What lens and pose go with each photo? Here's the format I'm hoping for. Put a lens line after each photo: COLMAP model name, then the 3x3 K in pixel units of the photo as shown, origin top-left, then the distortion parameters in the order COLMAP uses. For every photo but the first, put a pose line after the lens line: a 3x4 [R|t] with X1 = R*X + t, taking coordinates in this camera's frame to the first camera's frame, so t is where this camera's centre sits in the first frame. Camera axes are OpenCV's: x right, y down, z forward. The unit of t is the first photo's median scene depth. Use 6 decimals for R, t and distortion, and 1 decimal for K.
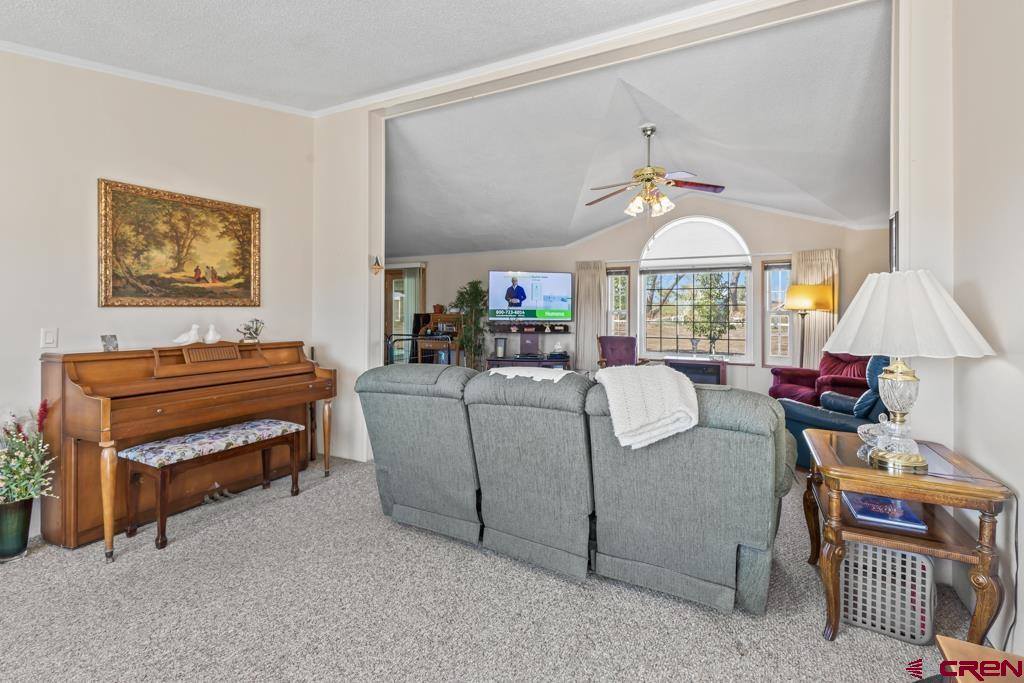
lens RADIAL K [[468.0, 0, 510.7], [0, 468.0, 316.6], [0, 0, 1]] dist [-0.004963, -0.001193]
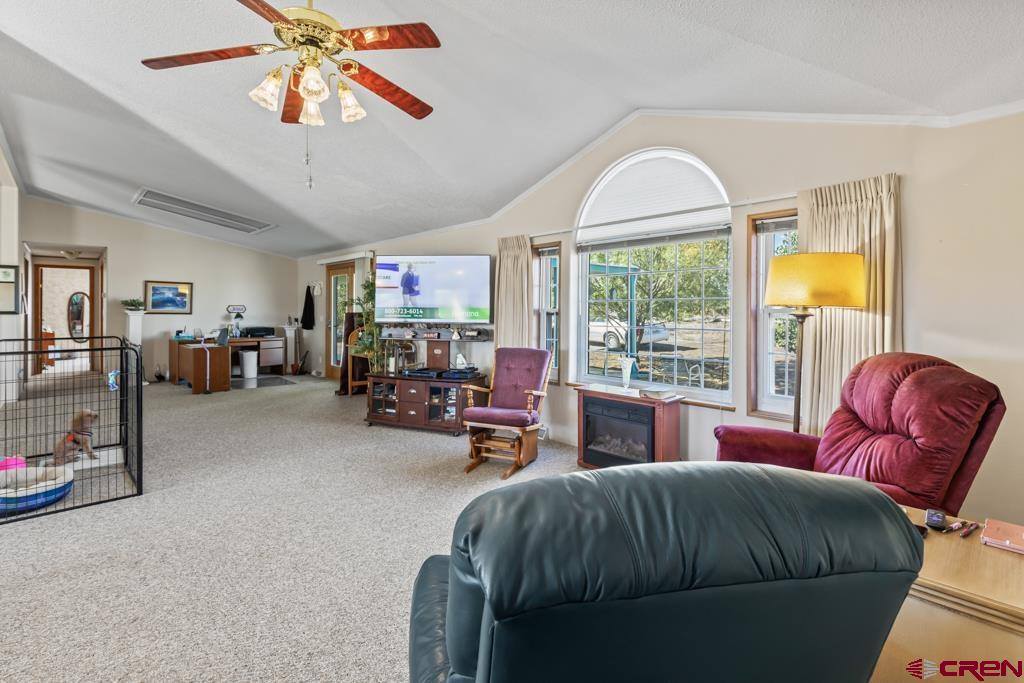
lens RADIAL K [[468.0, 0, 511.0], [0, 468.0, 311.0], [0, 0, 1]] dist [-0.004963, -0.001193]
pose [[0.950911, 0.000100, -0.309466, 5.101259], [-0.002310, 0.999974, -0.006775, -0.065974], [0.309457, 0.007157, 0.950886, 4.666084]]
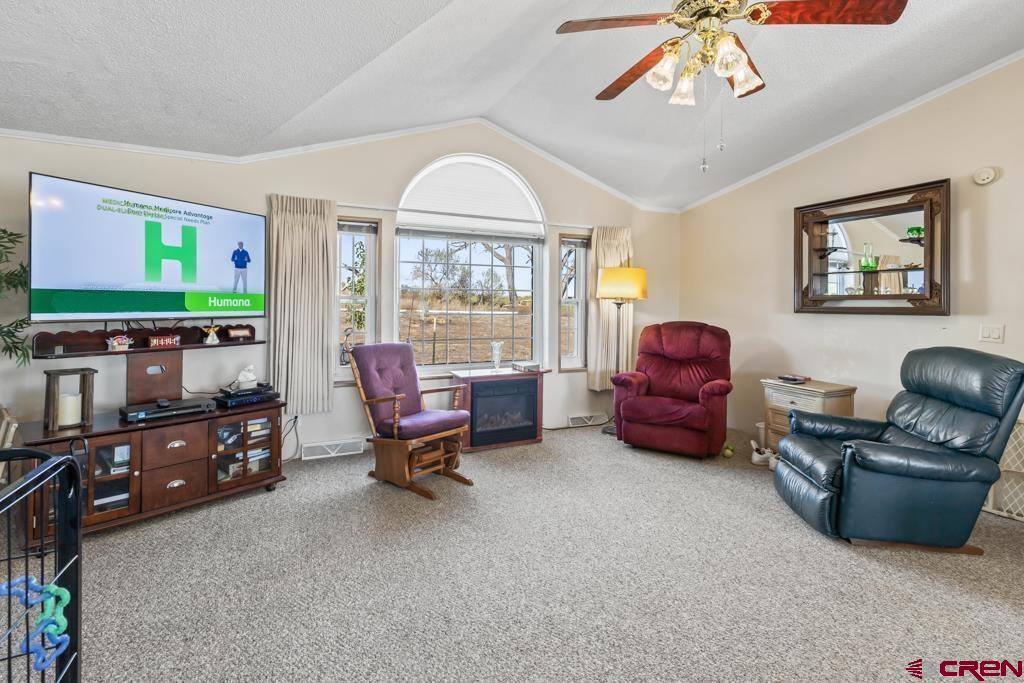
lens RADIAL K [[468.0, 0, 513.8], [0, 468.0, 308.6], [0, 0, 1]] dist [-0.004963, -0.001193]
pose [[0.588858, -0.008397, 0.808193, -1.439525], [0.001089, 0.999953, 0.009596, -0.047538], [-0.808236, -0.004771, 0.588839, 6.948766]]
